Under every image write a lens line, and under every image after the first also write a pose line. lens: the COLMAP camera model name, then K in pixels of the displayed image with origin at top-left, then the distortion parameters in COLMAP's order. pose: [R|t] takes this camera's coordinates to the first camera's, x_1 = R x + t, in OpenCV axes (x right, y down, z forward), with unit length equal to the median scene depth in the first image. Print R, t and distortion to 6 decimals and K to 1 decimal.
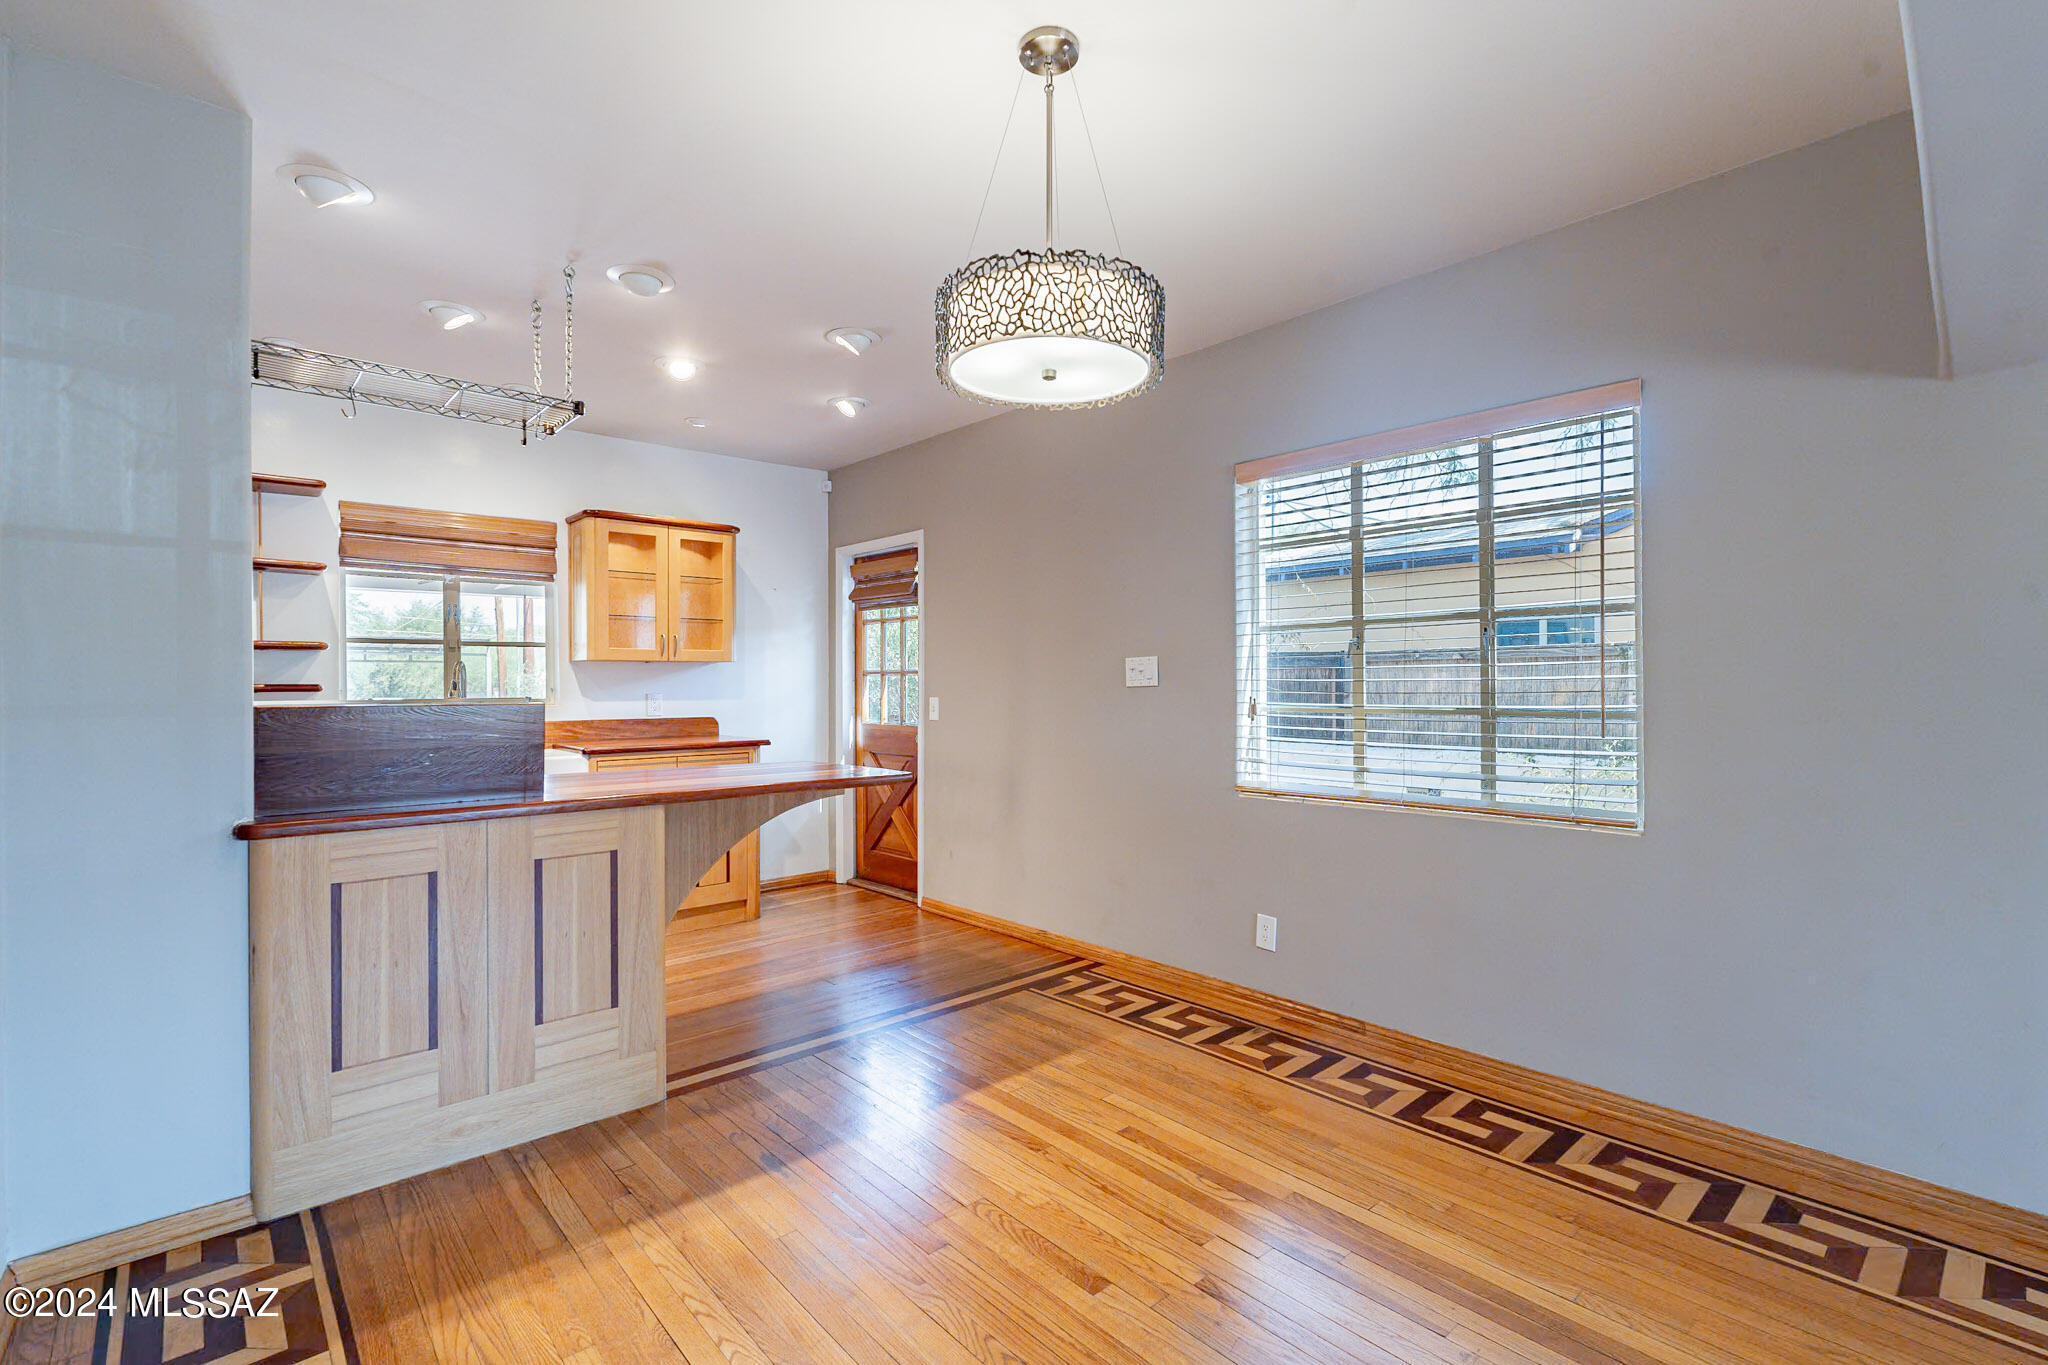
lens RADIAL K [[912.8, 0, 1025.8], [0, 912.8, 690.7], [0, 0, 1]] dist [-0.012304, 0.000267]
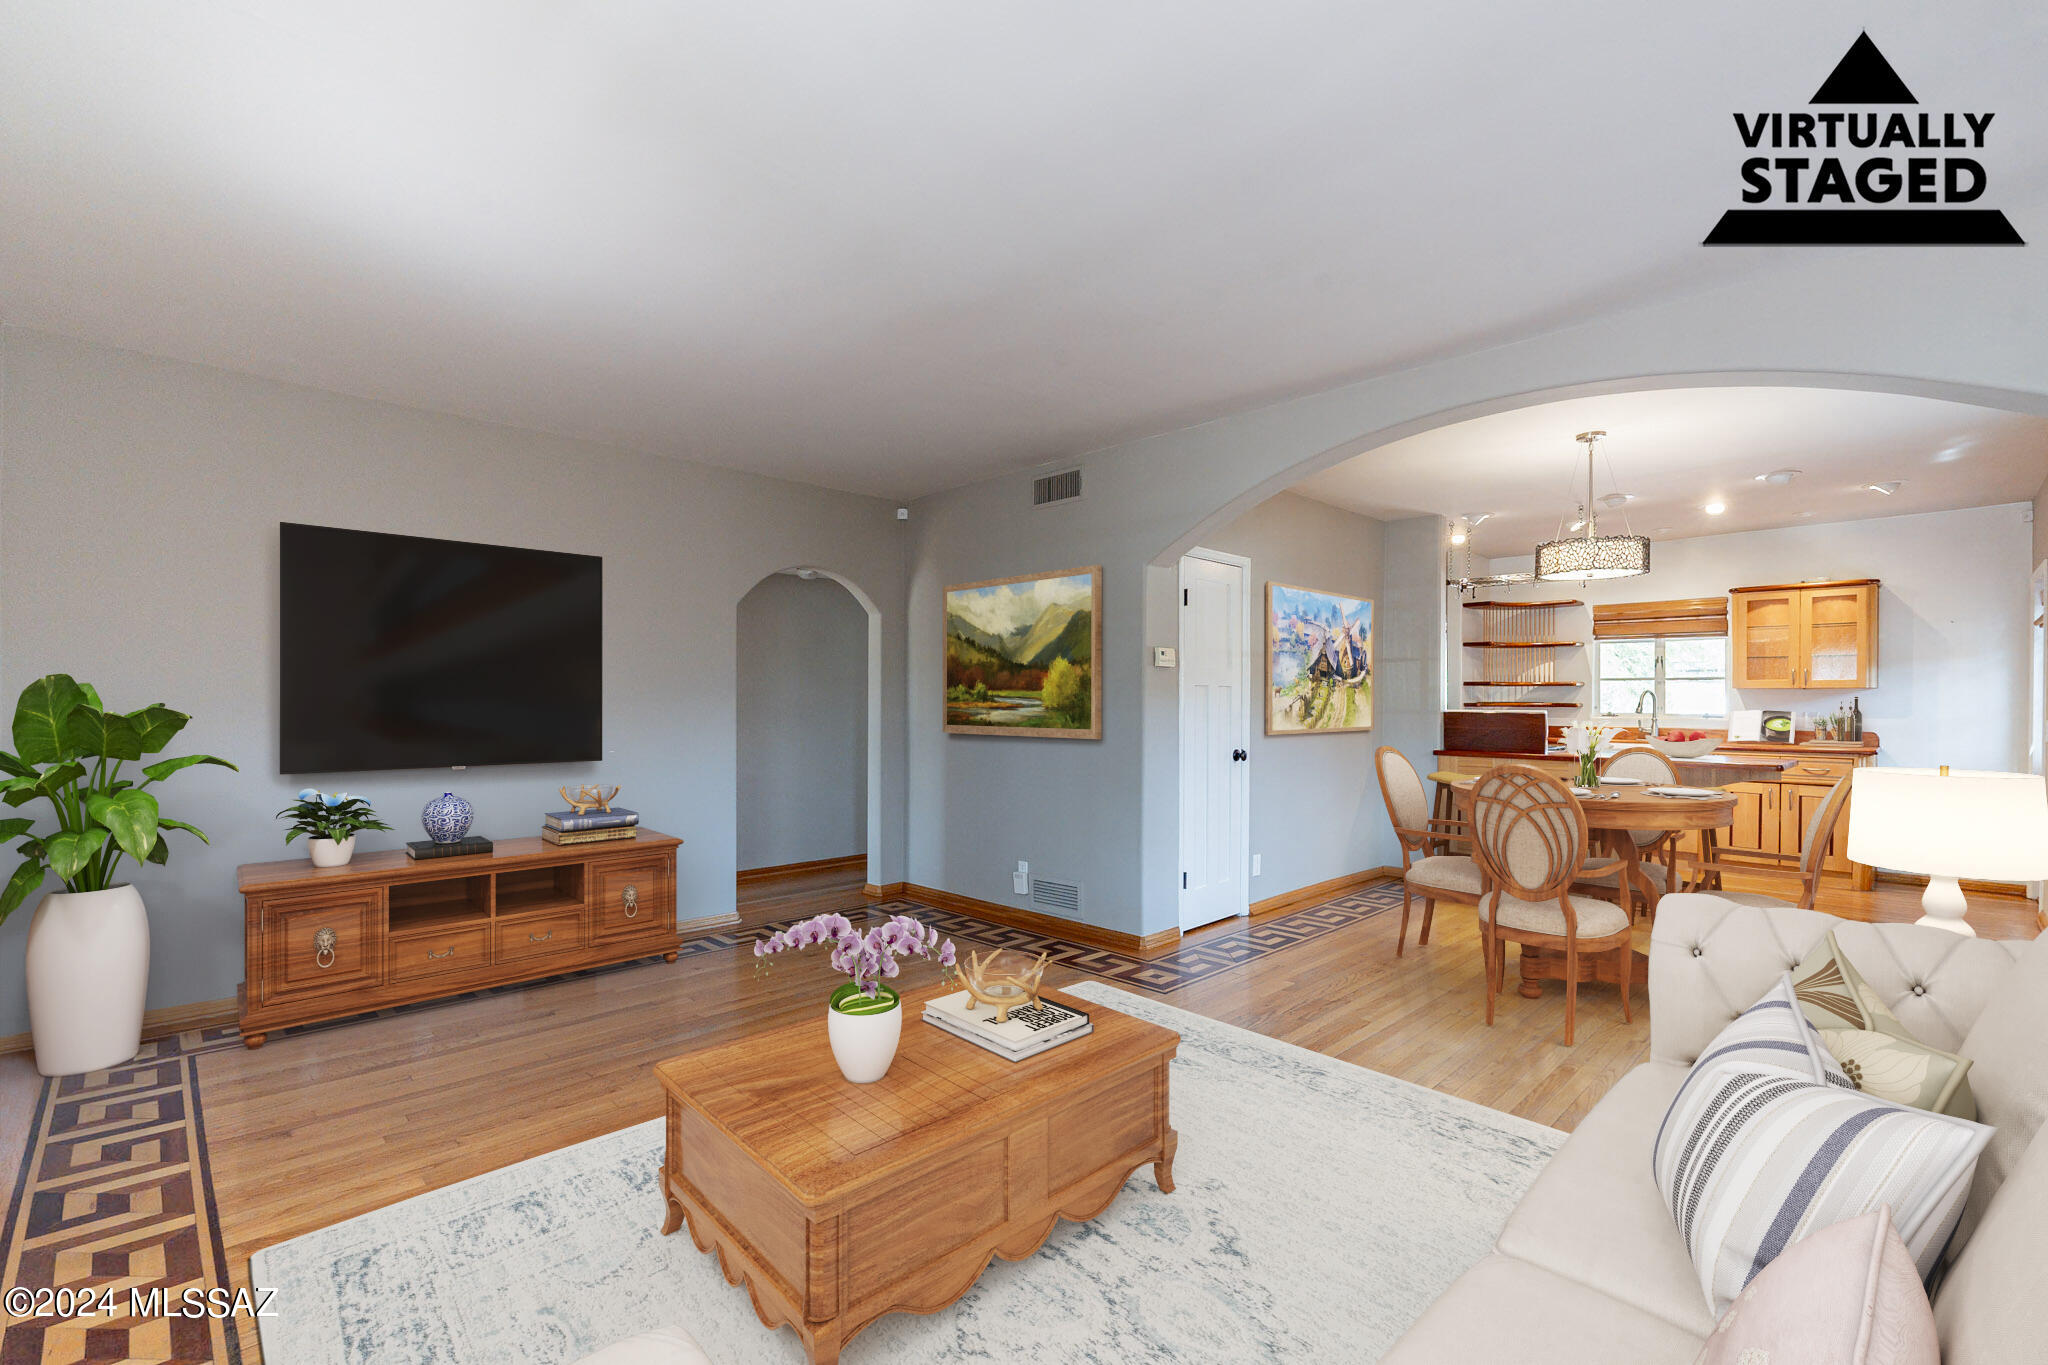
lens RADIAL K [[898.8, 0, 1009.4], [0, 898.8, 701.9], [0, 0, 1]] dist [-0.003224, -0.000434]
pose [[0.038493, 0.005438, -0.999244, 0.962602], [-0.012987, 0.999903, 0.004941, -0.003648], [0.999174, 0.012787, 0.038560, -0.251902]]
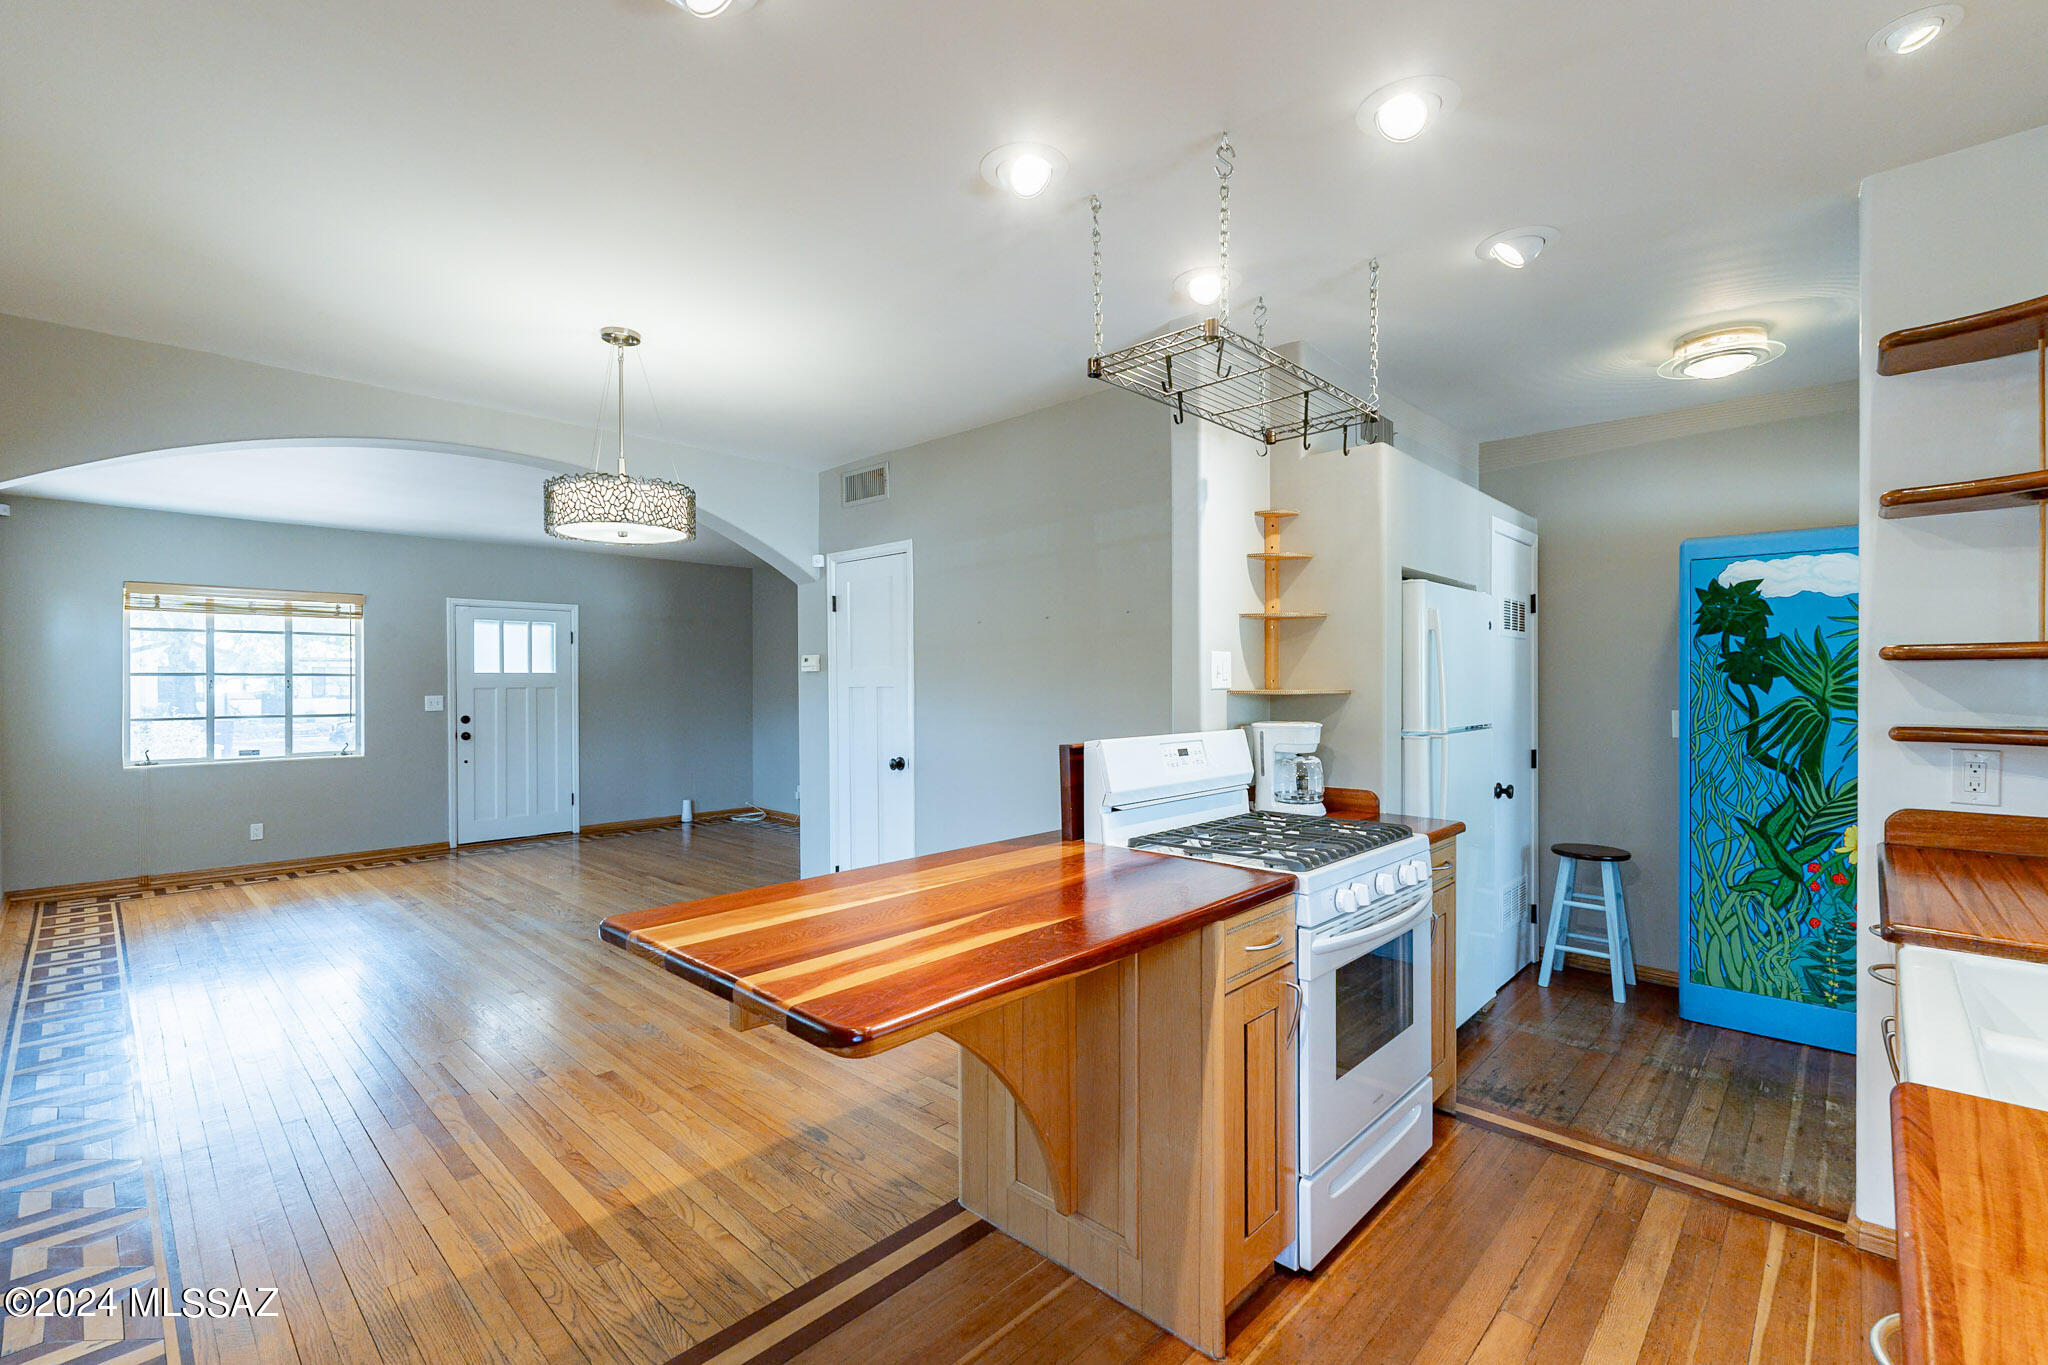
lens RADIAL K [[891.6, 0, 1024.0], [0, 891.6, 682.5], [0, 0, 1]] dist [-0.001669, -0.000207]
pose [[-0.996996, 0.010710, -0.076705, -0.239815], [0.009781, 0.999874, 0.012469, -0.038022], [0.076829, 0.011682, -0.996976, 1.120487]]
